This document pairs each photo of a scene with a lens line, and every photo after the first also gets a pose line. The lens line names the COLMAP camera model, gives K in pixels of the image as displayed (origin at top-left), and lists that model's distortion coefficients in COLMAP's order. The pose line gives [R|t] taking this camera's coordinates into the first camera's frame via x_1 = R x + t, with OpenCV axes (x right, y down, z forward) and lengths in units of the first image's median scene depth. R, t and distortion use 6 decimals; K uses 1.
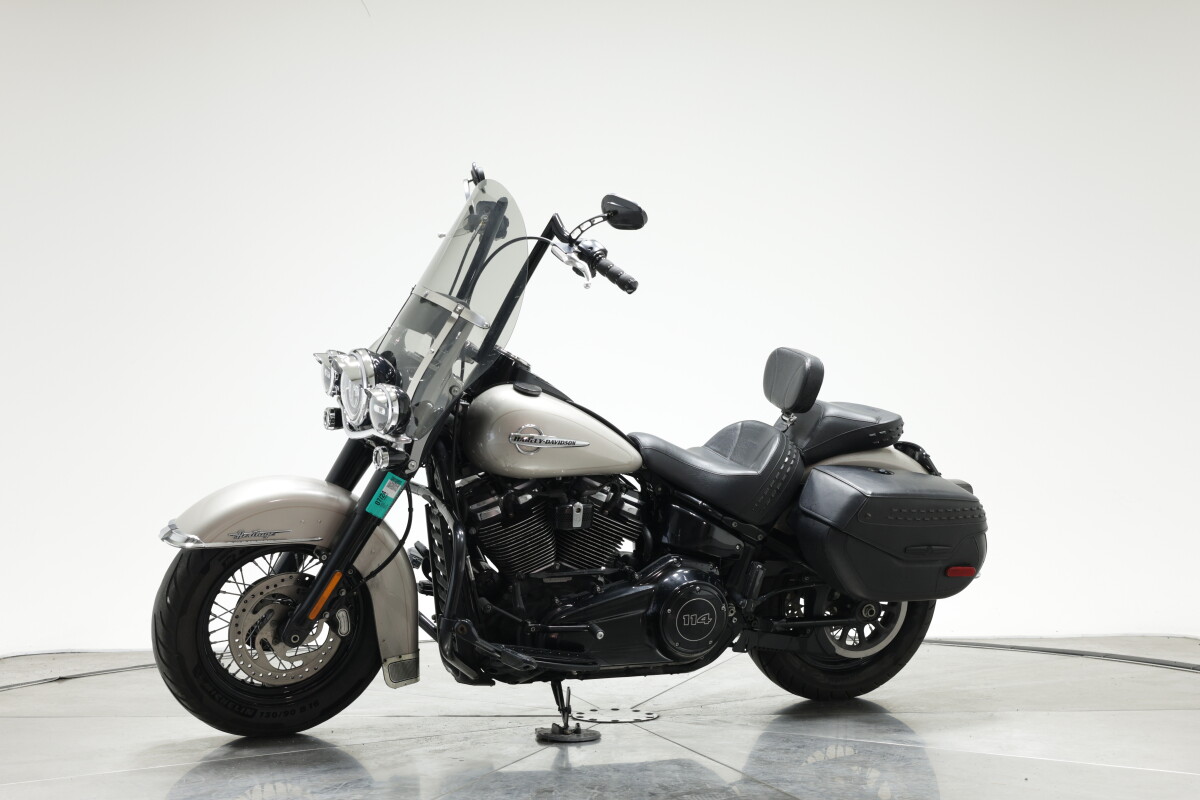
lens RADIAL K [[1735.1, 0, 599.8], [0, 1735.1, 408.1], [0, 0, 1]] dist [-0.145738, 0.000000]
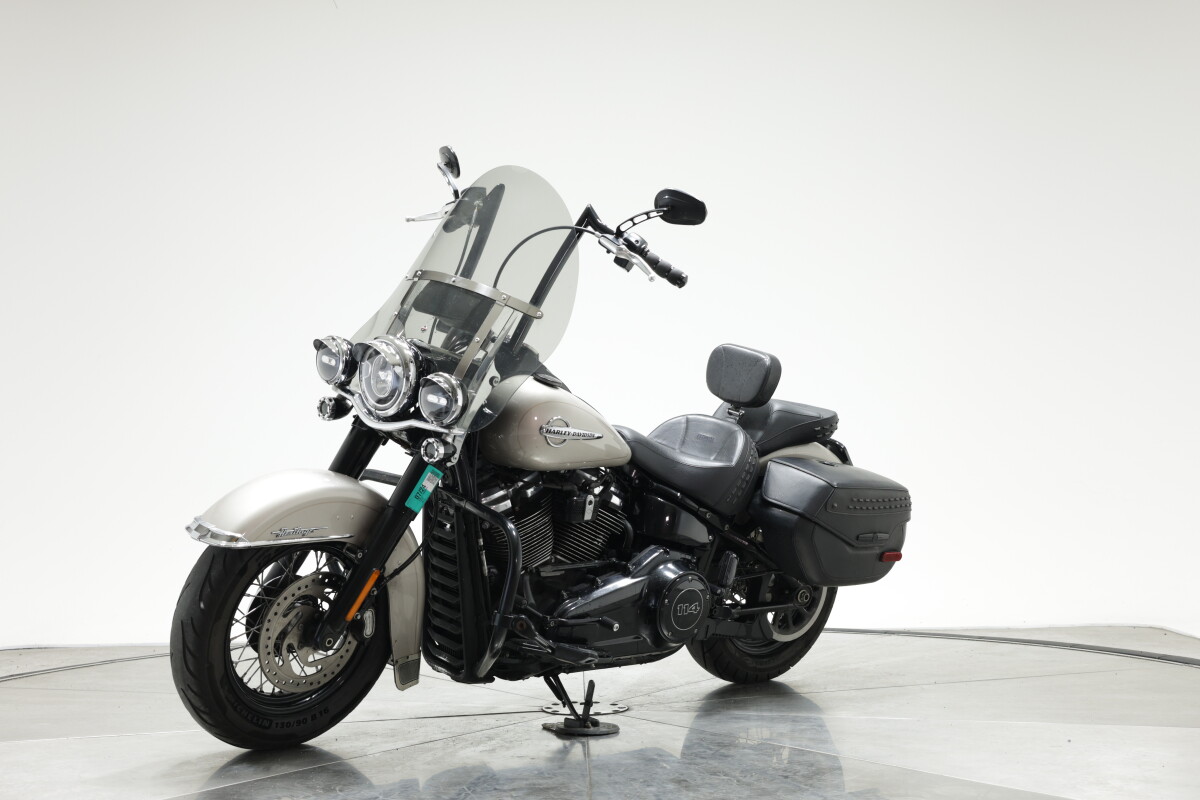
lens RADIAL K [[1735.1, 0, 598.6], [0, 1735.1, 409.7], [0, 0, 1]] dist [-0.145738, 0.000000]
pose [[0.934043, 0.009617, 0.357030, -0.359407], [-0.011044, 0.999937, 0.001959, 0.003319], [-0.356988, -0.005773, 0.934091, 0.065968]]
